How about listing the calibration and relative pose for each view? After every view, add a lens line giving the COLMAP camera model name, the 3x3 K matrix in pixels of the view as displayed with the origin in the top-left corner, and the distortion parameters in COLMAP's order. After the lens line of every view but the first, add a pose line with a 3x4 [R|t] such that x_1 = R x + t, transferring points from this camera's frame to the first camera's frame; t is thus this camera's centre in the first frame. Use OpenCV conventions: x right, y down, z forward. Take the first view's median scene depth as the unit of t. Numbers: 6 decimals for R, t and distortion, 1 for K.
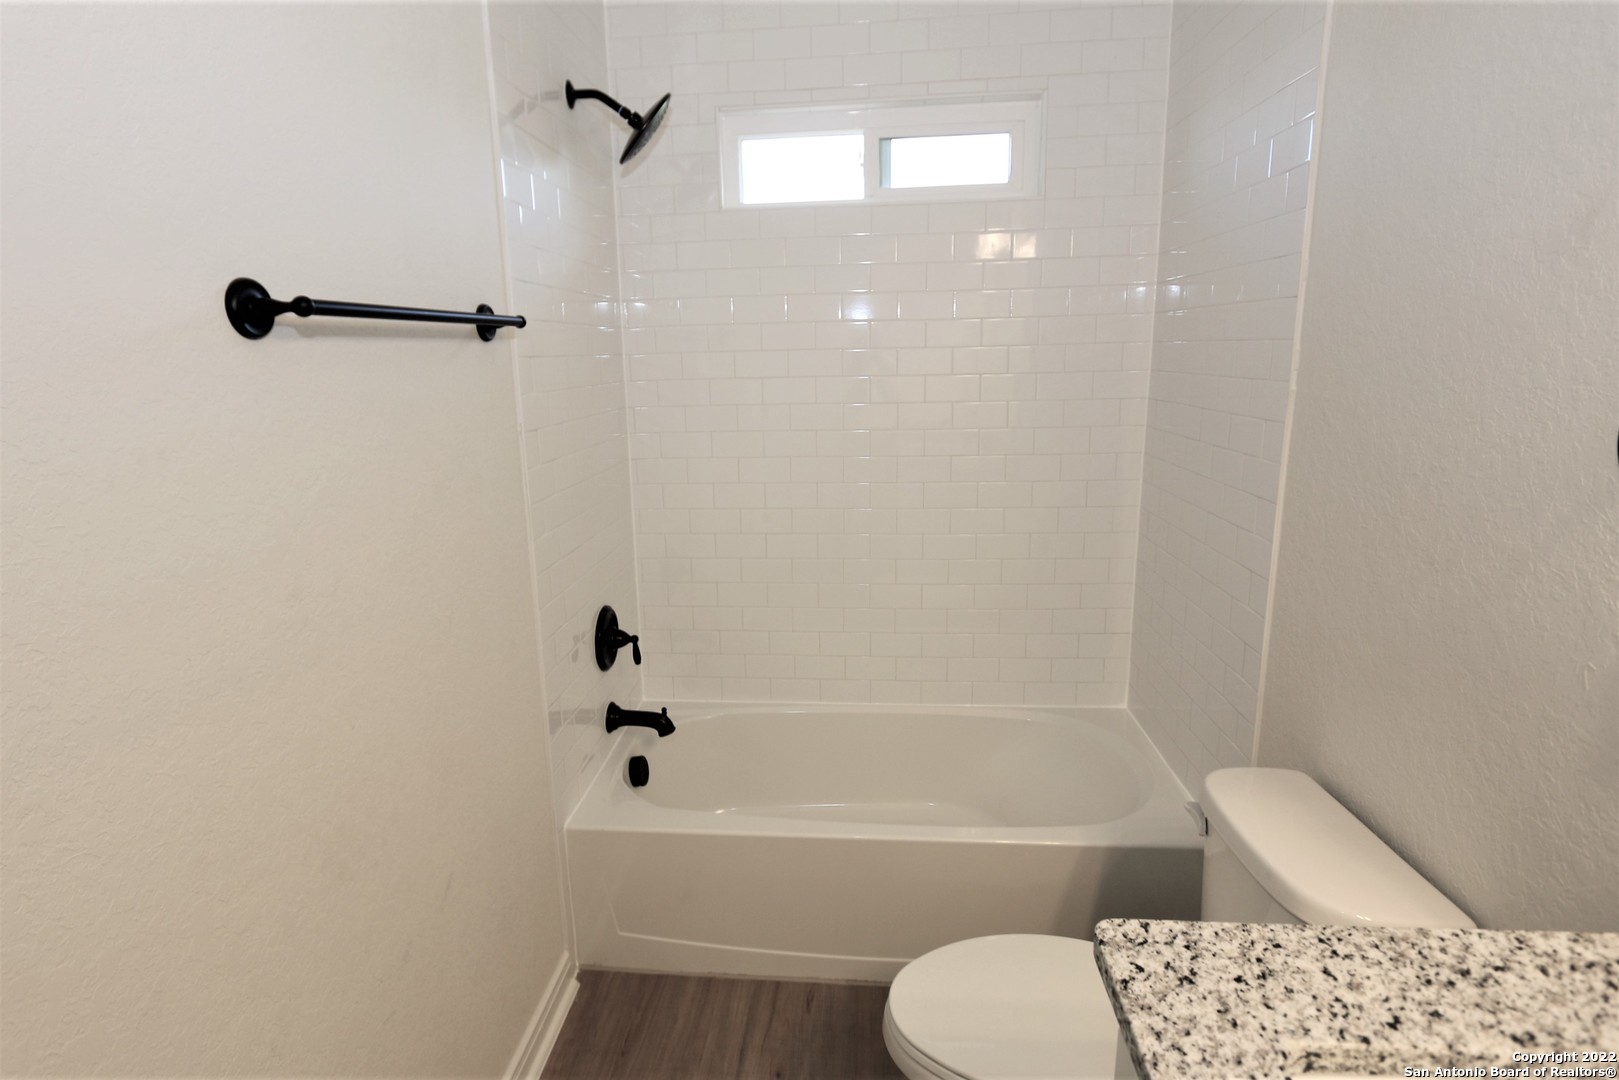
lens RADIAL K [[821.5, 0, 770.6], [0, 821.5, 522.5], [0, 0, 1]] dist [-0.017060, -0.000490]
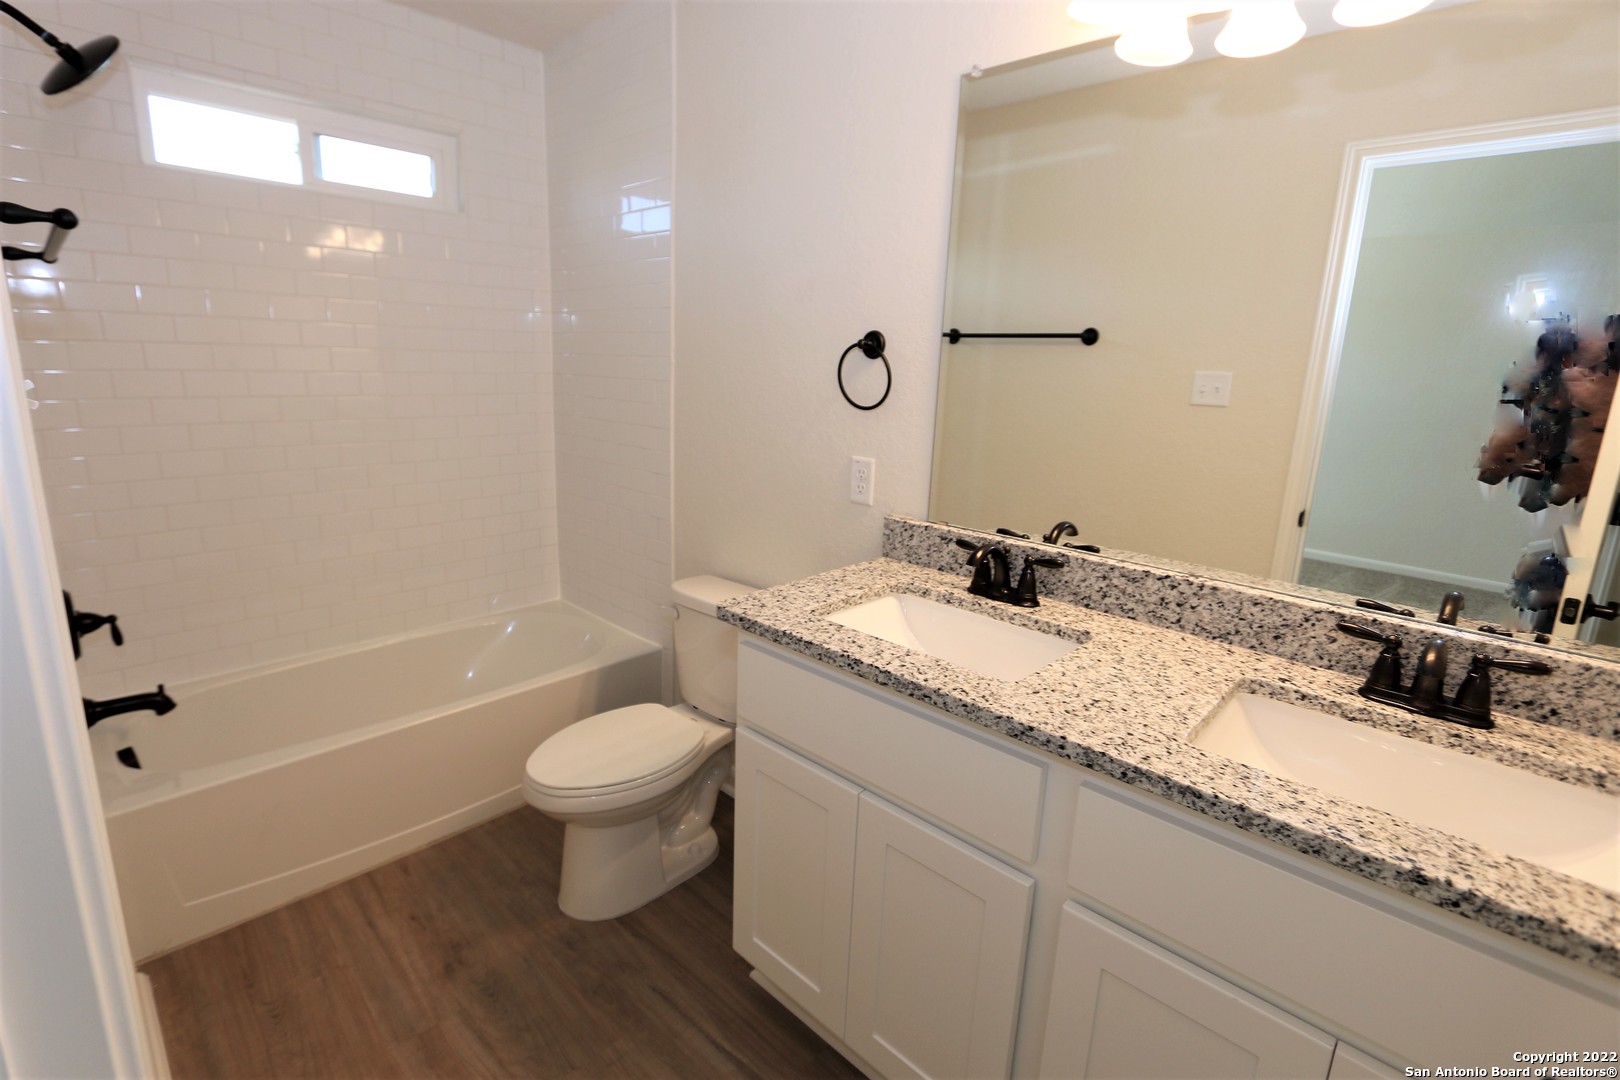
lens RADIAL K [[745.7, 0, 792.6], [0, 745.7, 519.8], [0, 0, 1]] dist [-0.017896, 0.000574]
pose [[0.617878, -0.121101, 0.776892, -0.323105], [0.113924, 0.991430, 0.063937, 0.066503], [-0.777977, 0.049001, 0.626379, -0.115539]]
